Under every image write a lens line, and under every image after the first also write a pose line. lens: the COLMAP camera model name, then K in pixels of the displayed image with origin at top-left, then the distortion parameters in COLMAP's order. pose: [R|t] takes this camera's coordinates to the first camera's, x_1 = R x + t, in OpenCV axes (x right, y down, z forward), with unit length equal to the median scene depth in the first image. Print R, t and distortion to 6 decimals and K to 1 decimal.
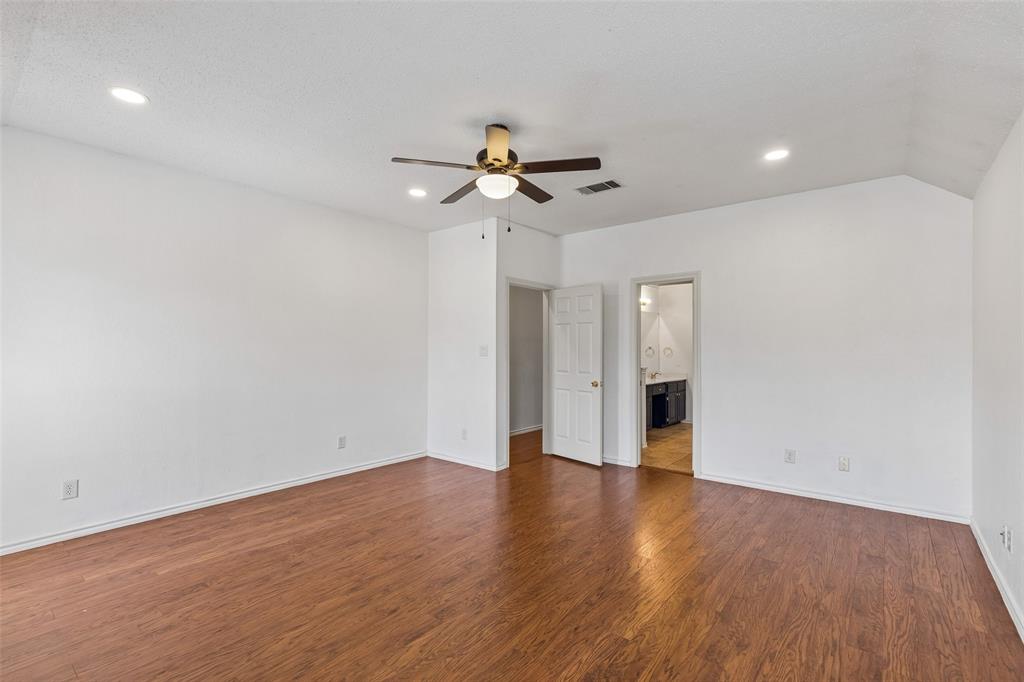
lens RADIAL K [[462.7, 0, 514.1], [0, 462.7, 346.4], [0, 0, 1]] dist [0.013287, -0.000407]
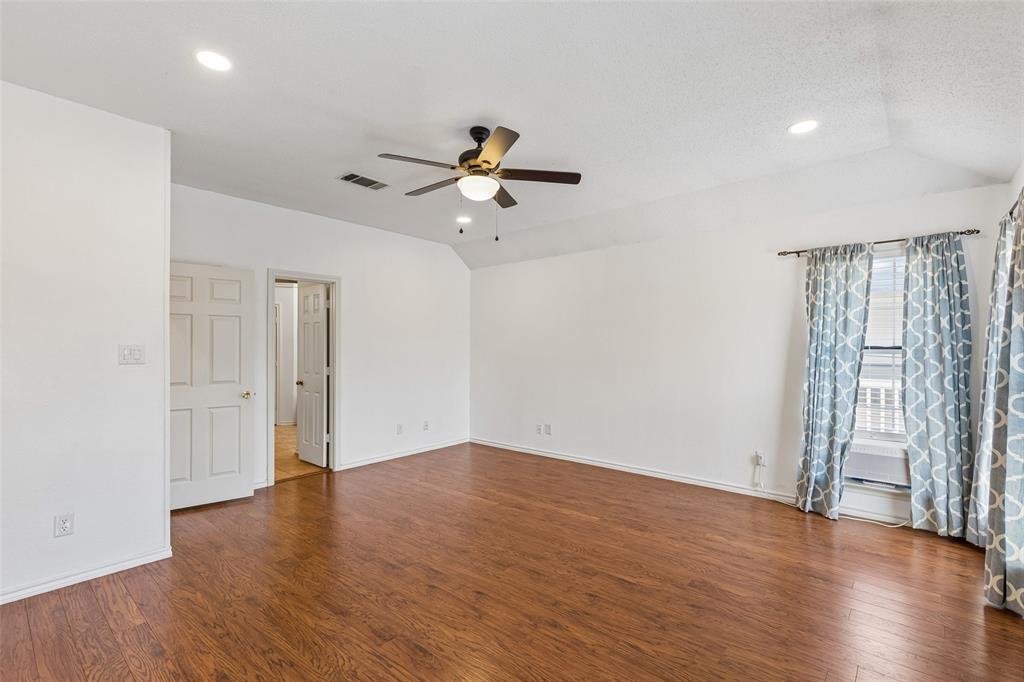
lens RADIAL K [[462.7, 0, 514.1], [0, 462.7, 346.4], [0, 0, 1]] dist [0.013287, -0.000407]
pose [[0.035433, 0.001721, 0.999371, -1.012745], [-0.000273, 0.999998, -0.001712, 0.001135], [-0.999372, -0.000213, 0.035434, 0.867852]]
